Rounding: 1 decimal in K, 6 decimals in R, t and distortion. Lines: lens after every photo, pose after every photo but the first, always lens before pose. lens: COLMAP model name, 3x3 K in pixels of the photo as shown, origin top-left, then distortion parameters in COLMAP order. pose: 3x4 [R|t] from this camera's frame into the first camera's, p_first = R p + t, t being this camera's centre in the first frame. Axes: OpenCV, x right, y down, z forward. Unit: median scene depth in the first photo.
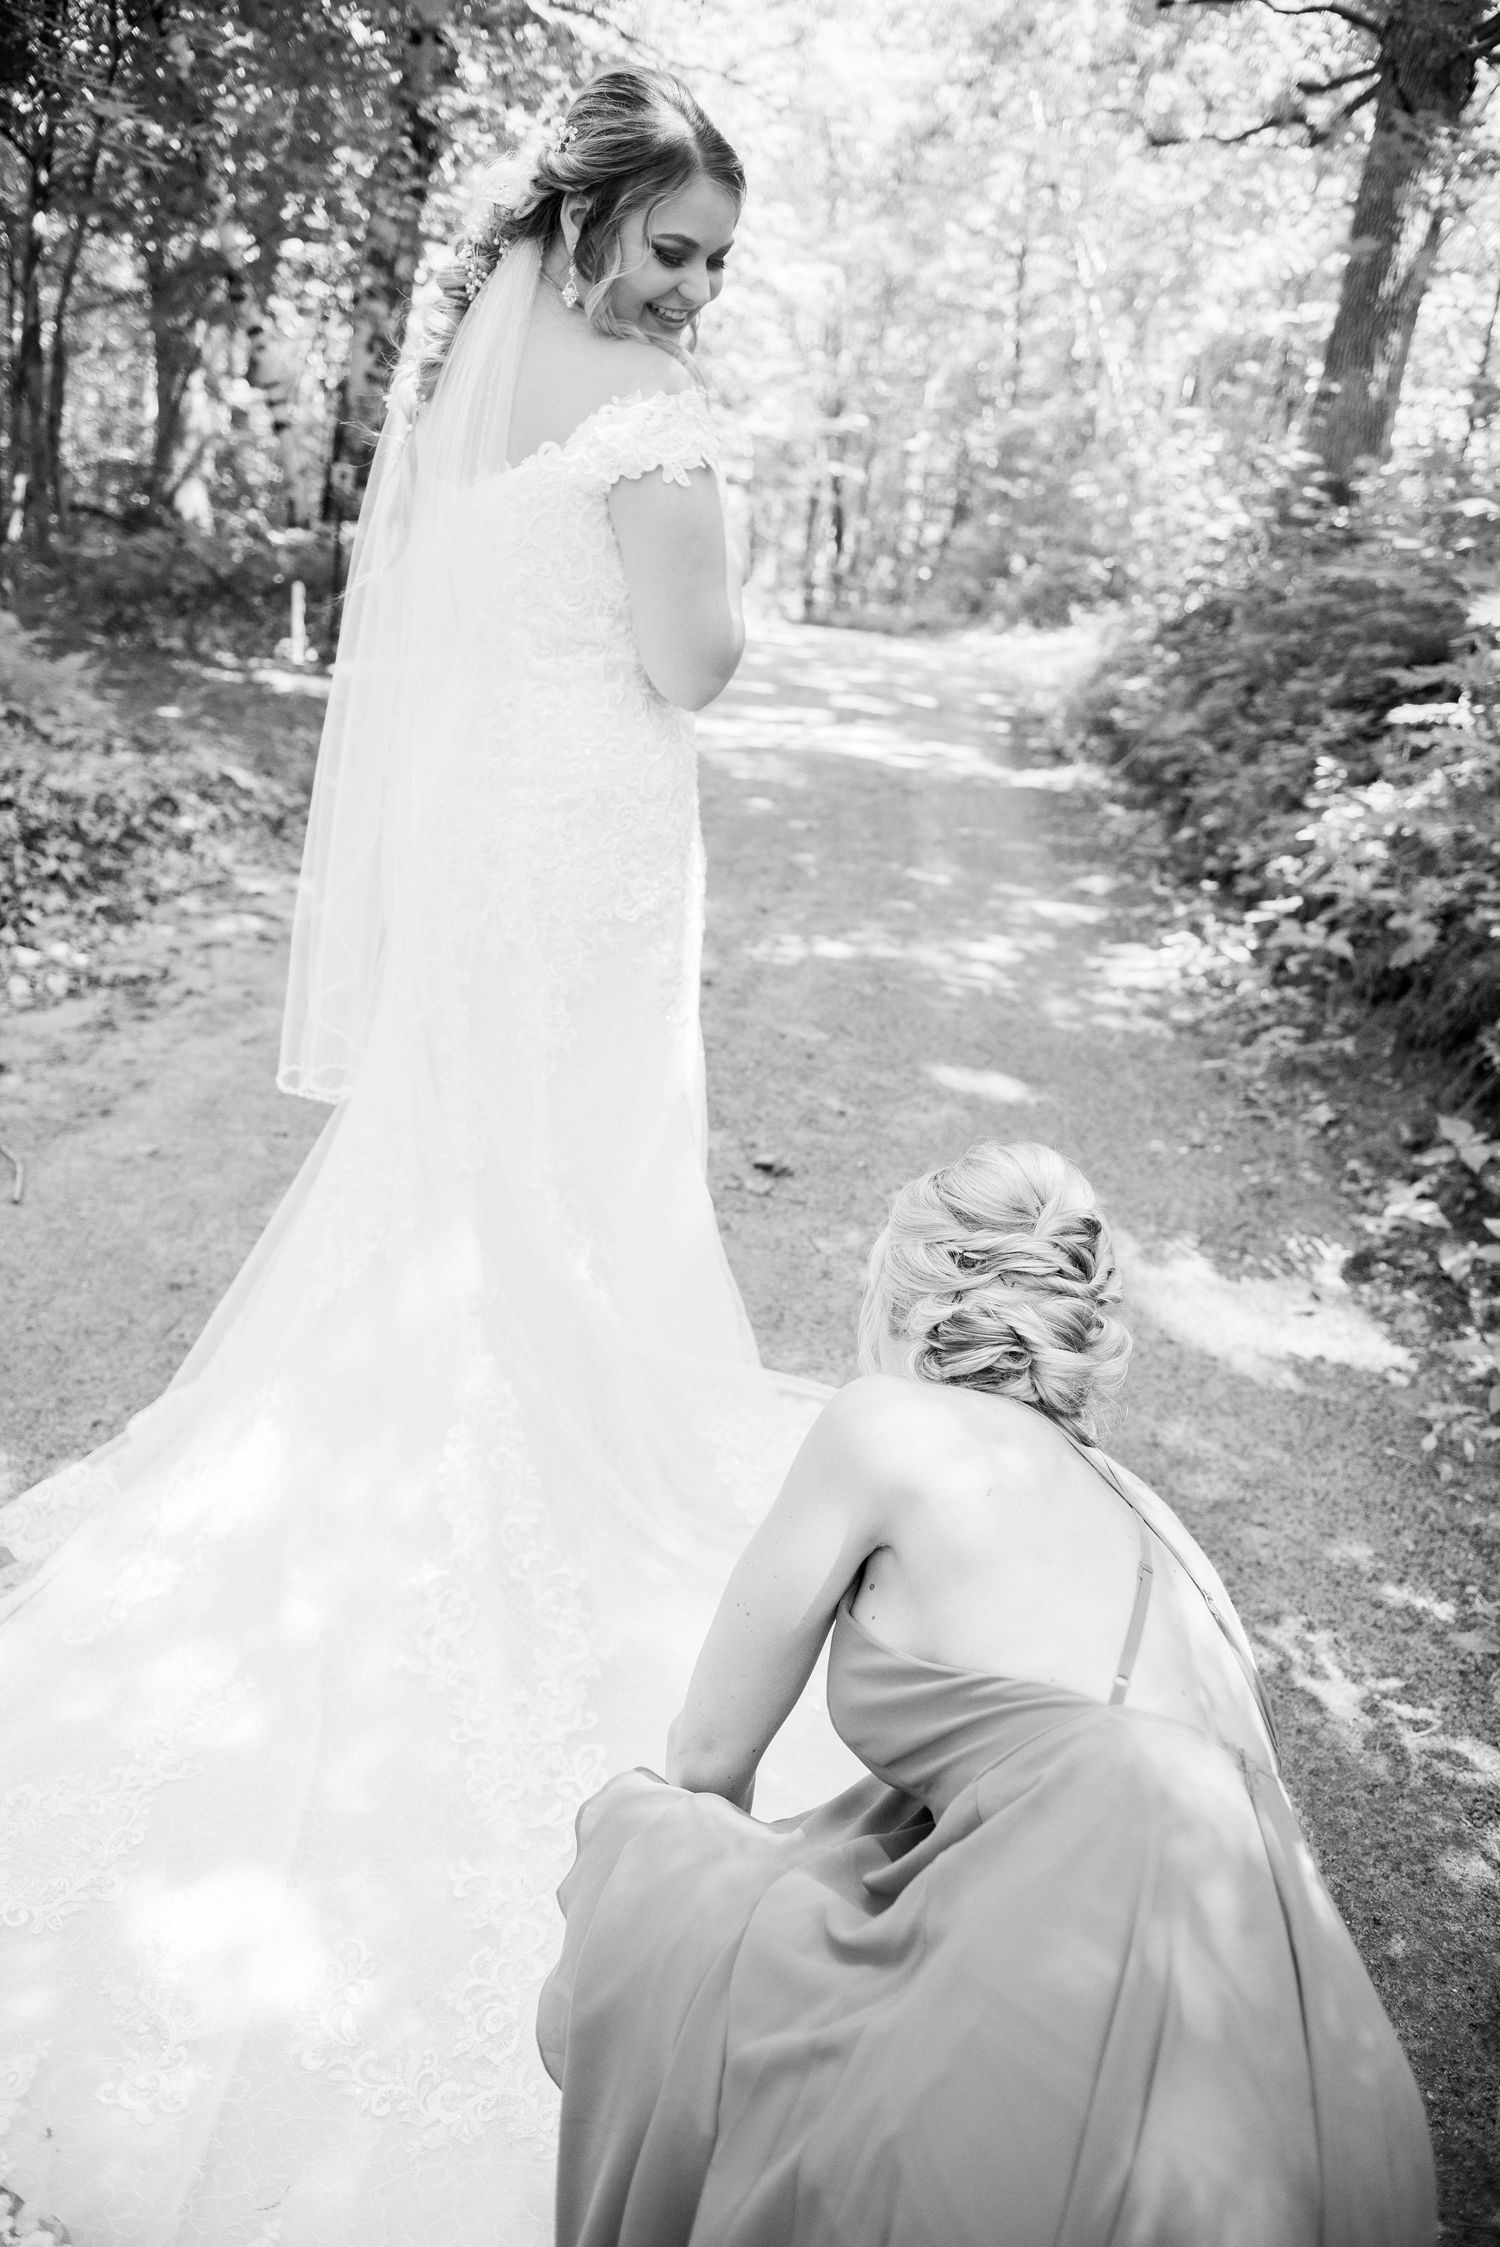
lens RADIAL K [[1607.8, 0, 746.6], [0, 1607.8, 1179.0], [0, 0, 1]] dist [-0.048203, -0.000908]
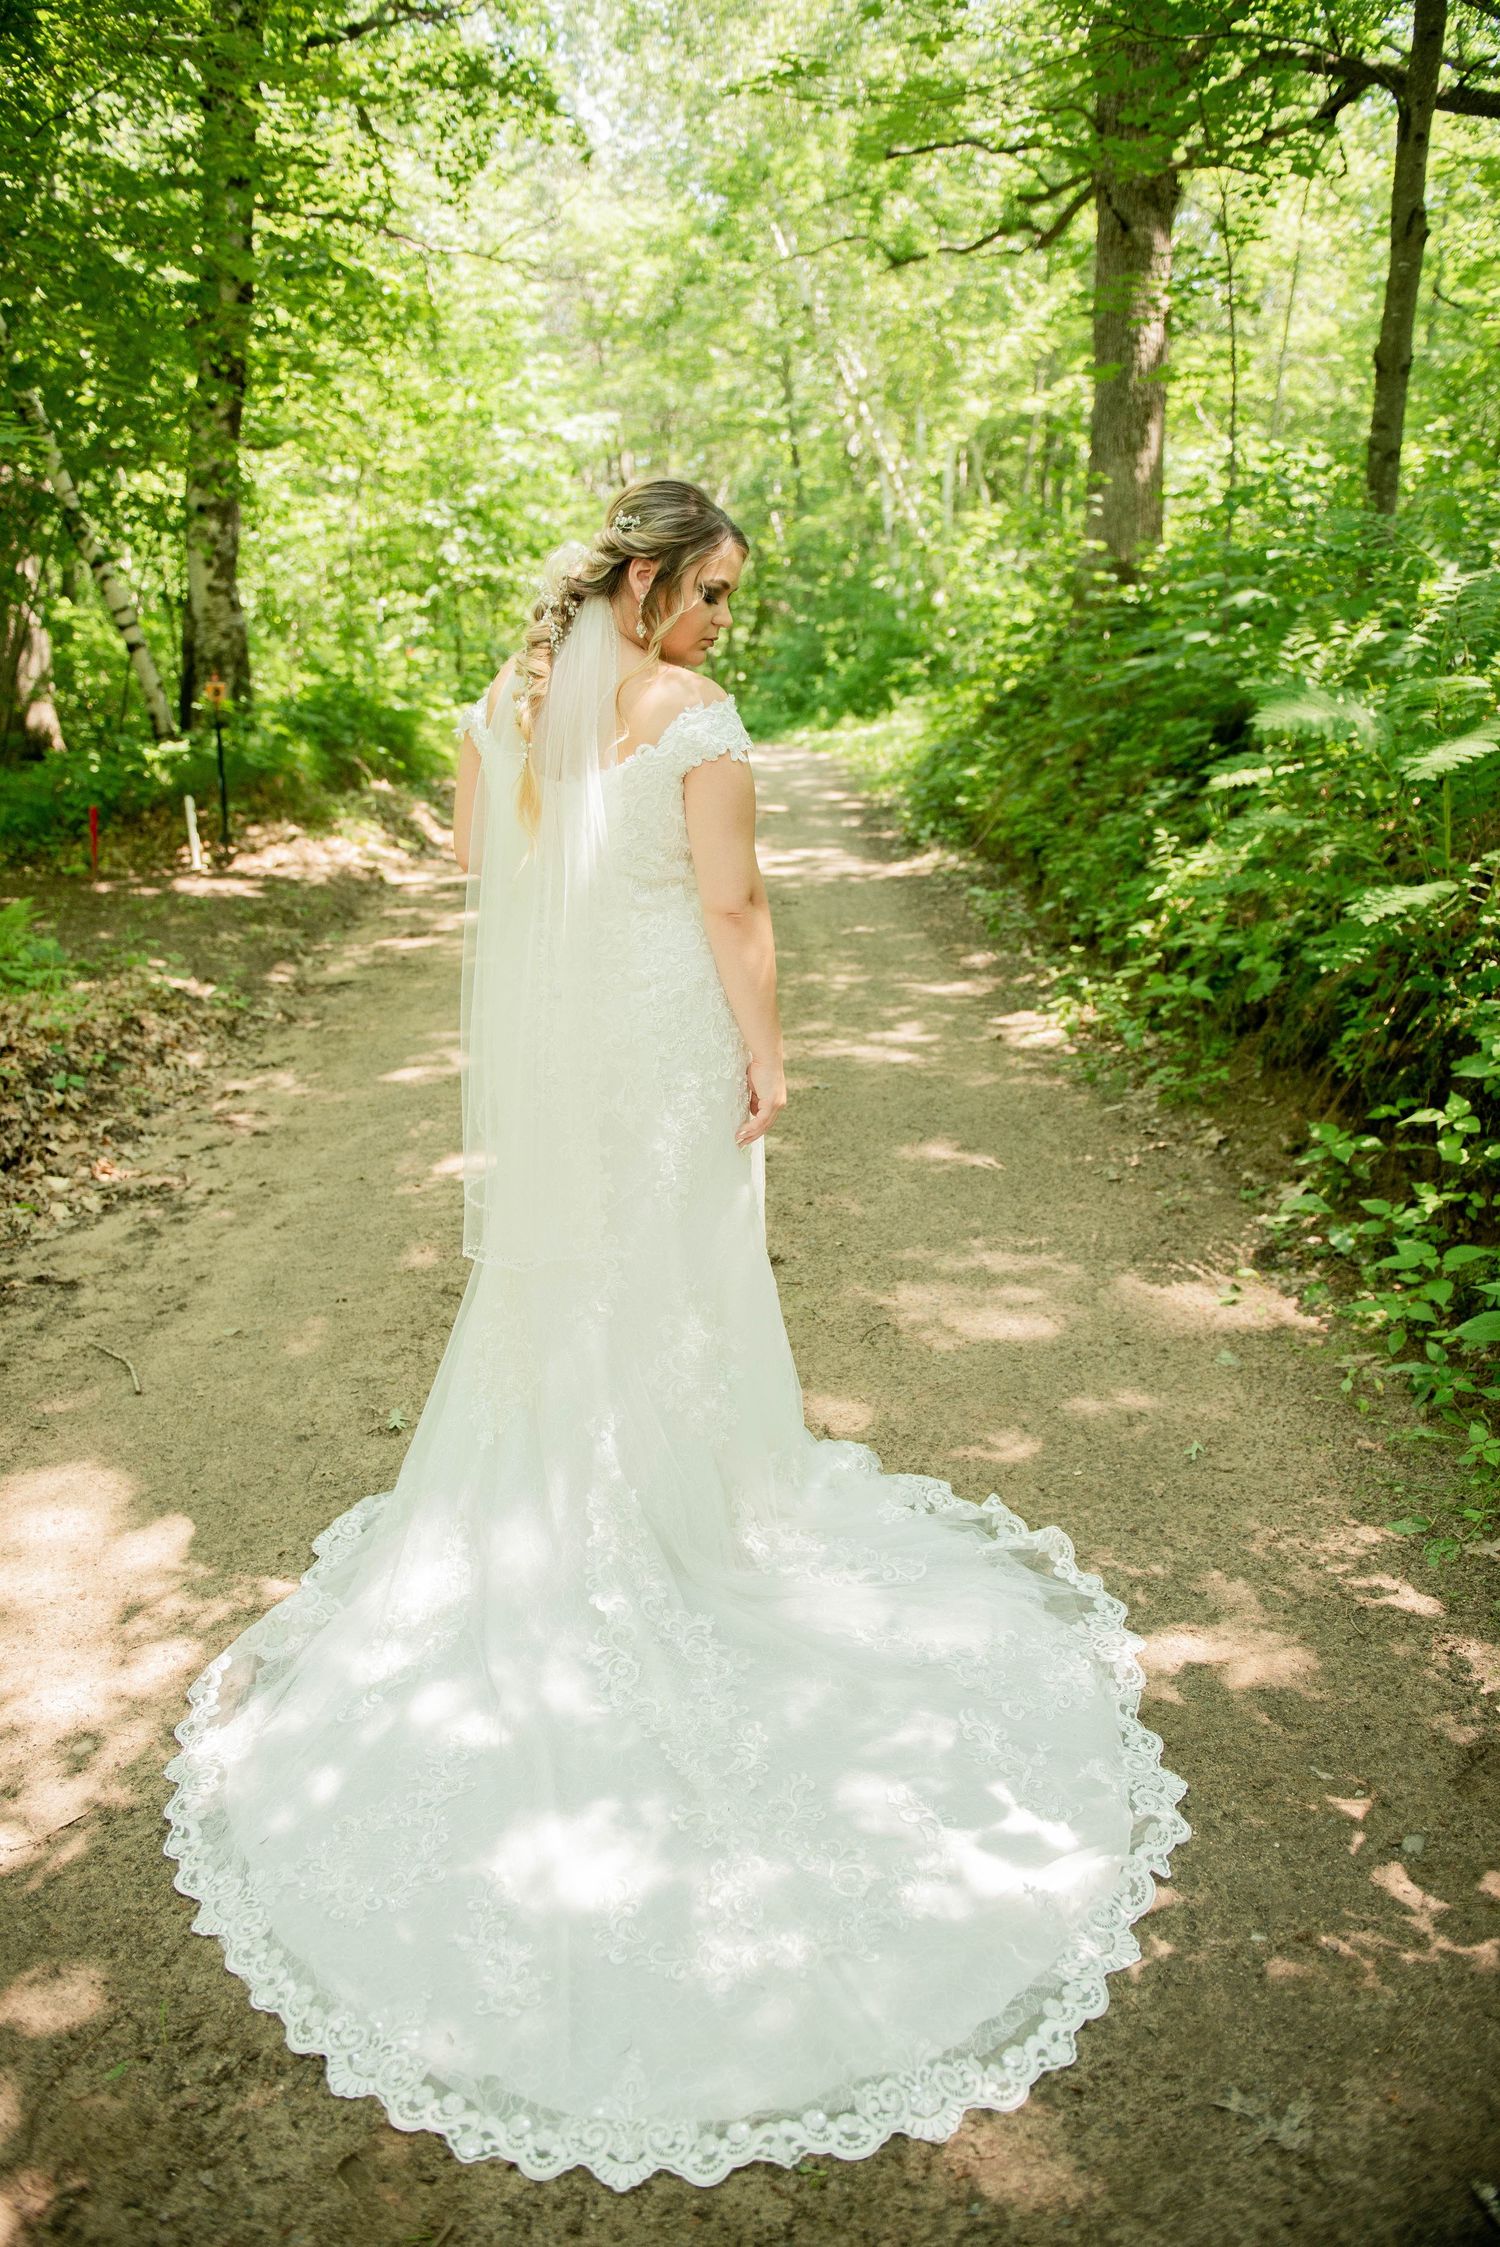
lens RADIAL K [[1607.8, 0, 746.6], [0, 1607.8, 1179.0], [0, 0, 1]] dist [-0.048203, -0.000908]
pose [[0.984720, -0.162222, 0.063328, -0.038518], [0.165876, 0.984472, -0.057447, 0.000578], [-0.053025, 0.067073, 0.996338, -0.102784]]
